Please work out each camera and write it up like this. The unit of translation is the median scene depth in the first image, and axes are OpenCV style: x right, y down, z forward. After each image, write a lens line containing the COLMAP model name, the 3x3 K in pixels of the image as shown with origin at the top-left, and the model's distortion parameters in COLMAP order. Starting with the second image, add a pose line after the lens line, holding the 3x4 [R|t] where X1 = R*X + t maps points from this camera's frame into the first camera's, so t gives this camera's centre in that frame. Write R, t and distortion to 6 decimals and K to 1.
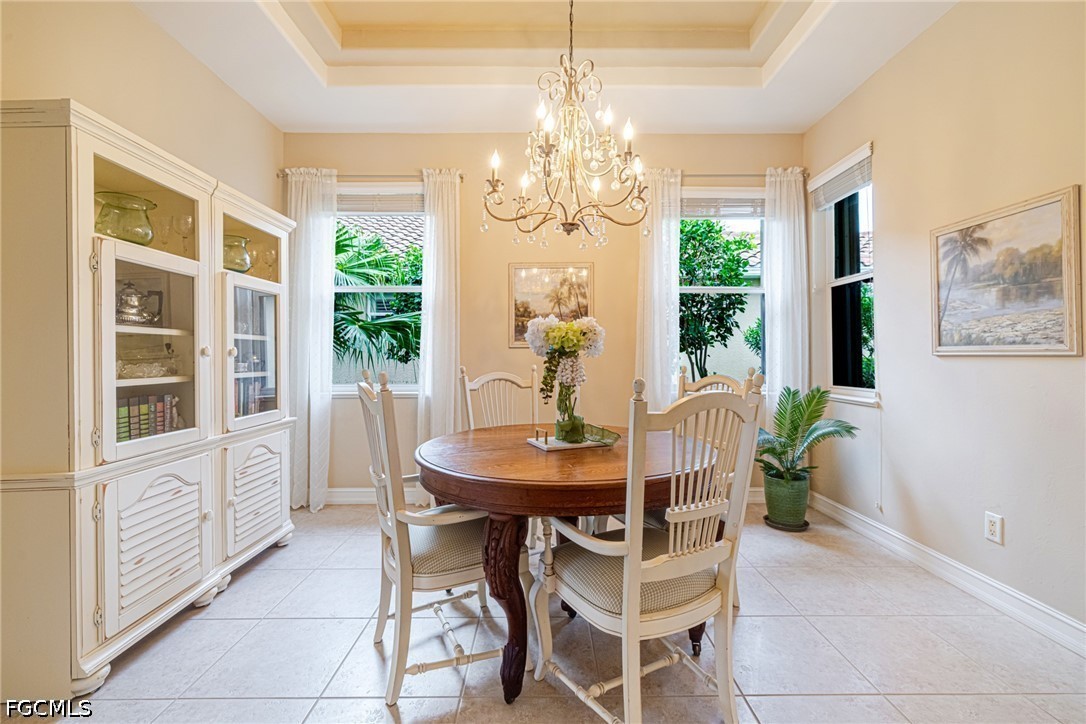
lens RADIAL K [[465.6, 0, 537.3], [0, 465.6, 356.1], [0, 0, 1]] dist [-0.006578, 0.002358]
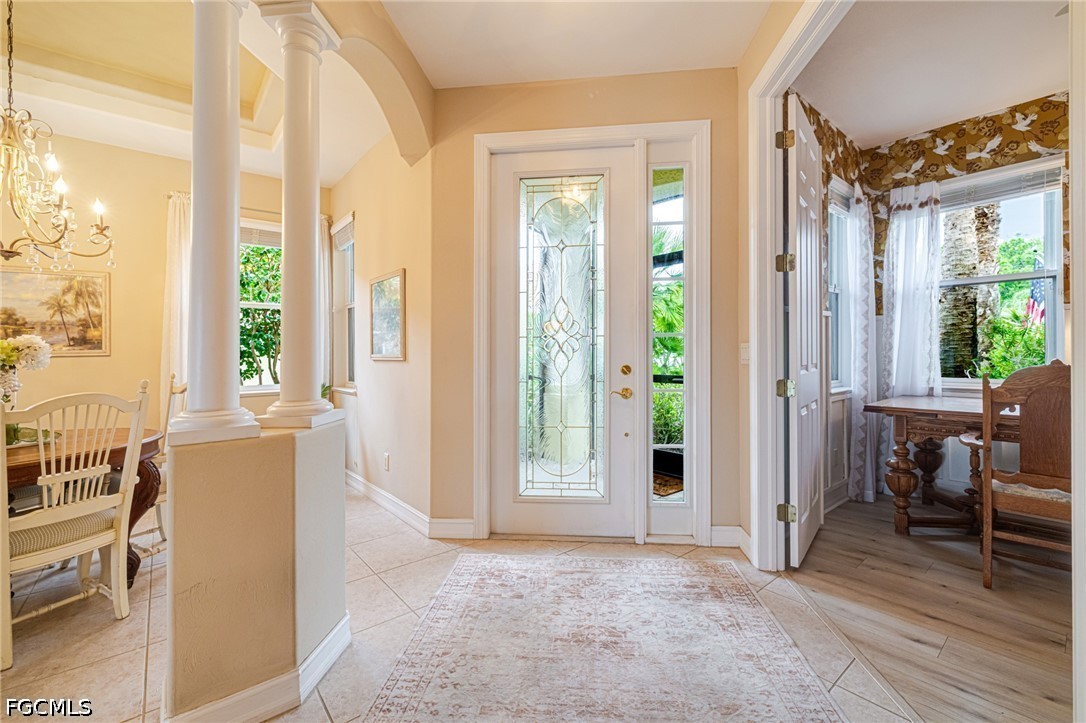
lens RADIAL K [[465.6, 0, 549.3], [0, 465.6, 354.1], [0, 0, 1]] dist [-0.006578, 0.002358]
pose [[0.770192, -0.013528, 0.637669, 0.216955], [0.012891, 0.999901, 0.005642, -0.015707], [-0.637682, 0.003875, 0.770290, -0.414733]]
